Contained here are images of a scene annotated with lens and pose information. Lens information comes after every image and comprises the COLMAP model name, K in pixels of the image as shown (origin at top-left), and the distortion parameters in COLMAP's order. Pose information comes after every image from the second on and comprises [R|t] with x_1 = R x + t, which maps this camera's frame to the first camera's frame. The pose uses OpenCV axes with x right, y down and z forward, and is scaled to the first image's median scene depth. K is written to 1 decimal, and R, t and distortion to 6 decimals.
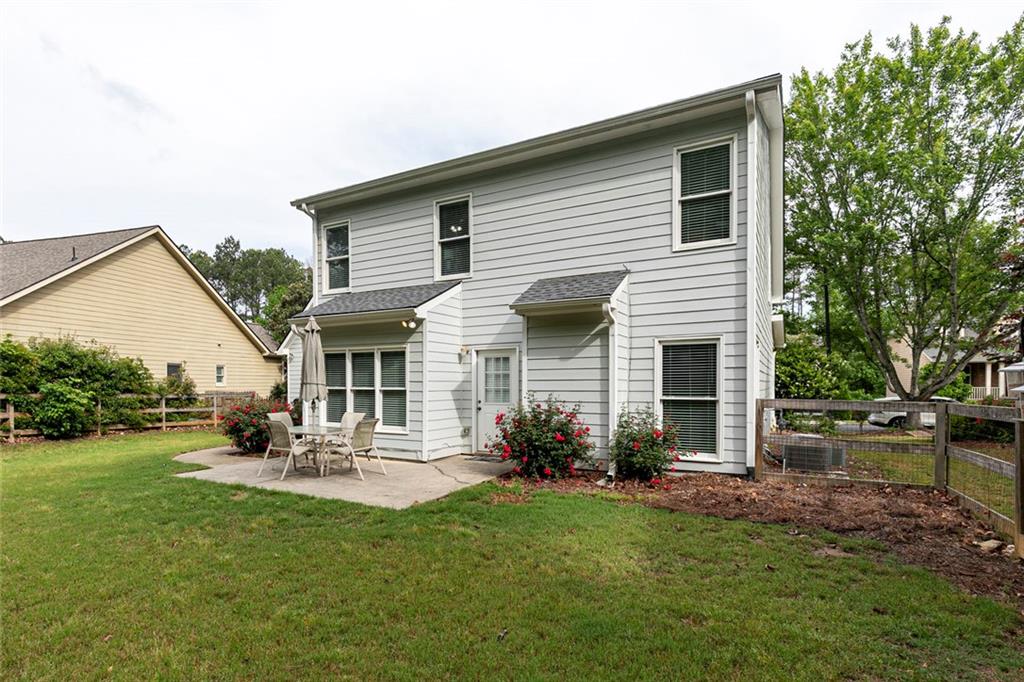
lens RADIAL K [[501.9, 0, 512.3], [0, 501.9, 377.3], [0, 0, 1]] dist [-0.001367, -0.000329]
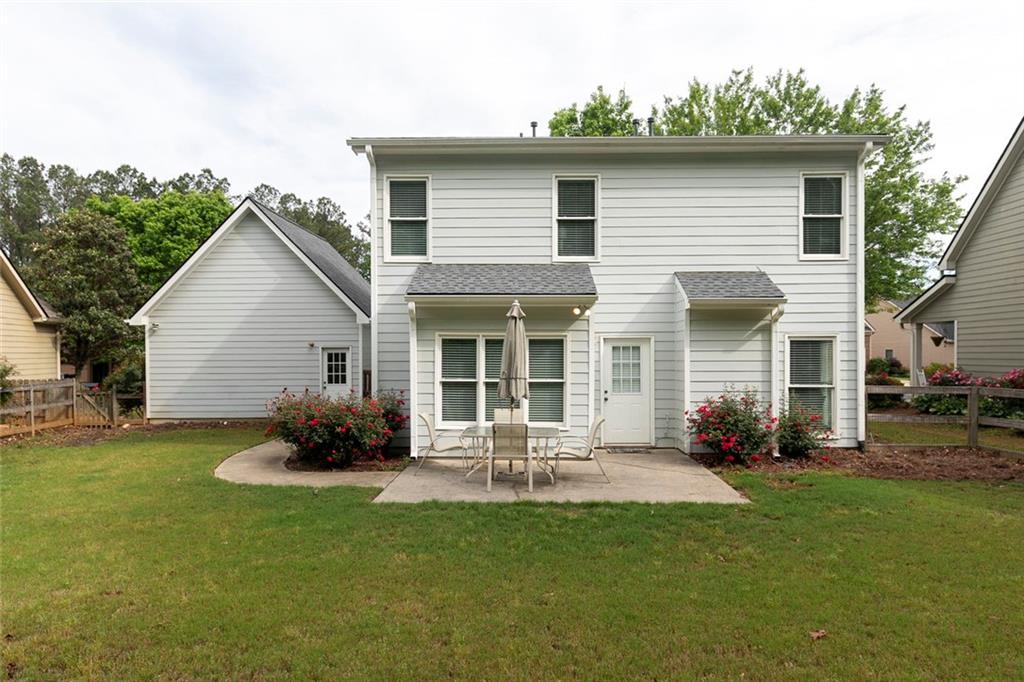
lens RADIAL K [[587.6, 0, 512.0], [0, 587.6, 341.0], [0, 0, 1]] dist [0.002425, 0.000144]
pose [[0.880603, 0.013766, 0.473655, -0.764267], [-0.008701, 0.999879, -0.012884, -0.033100], [-0.473776, 0.007224, 0.880616, 0.096557]]
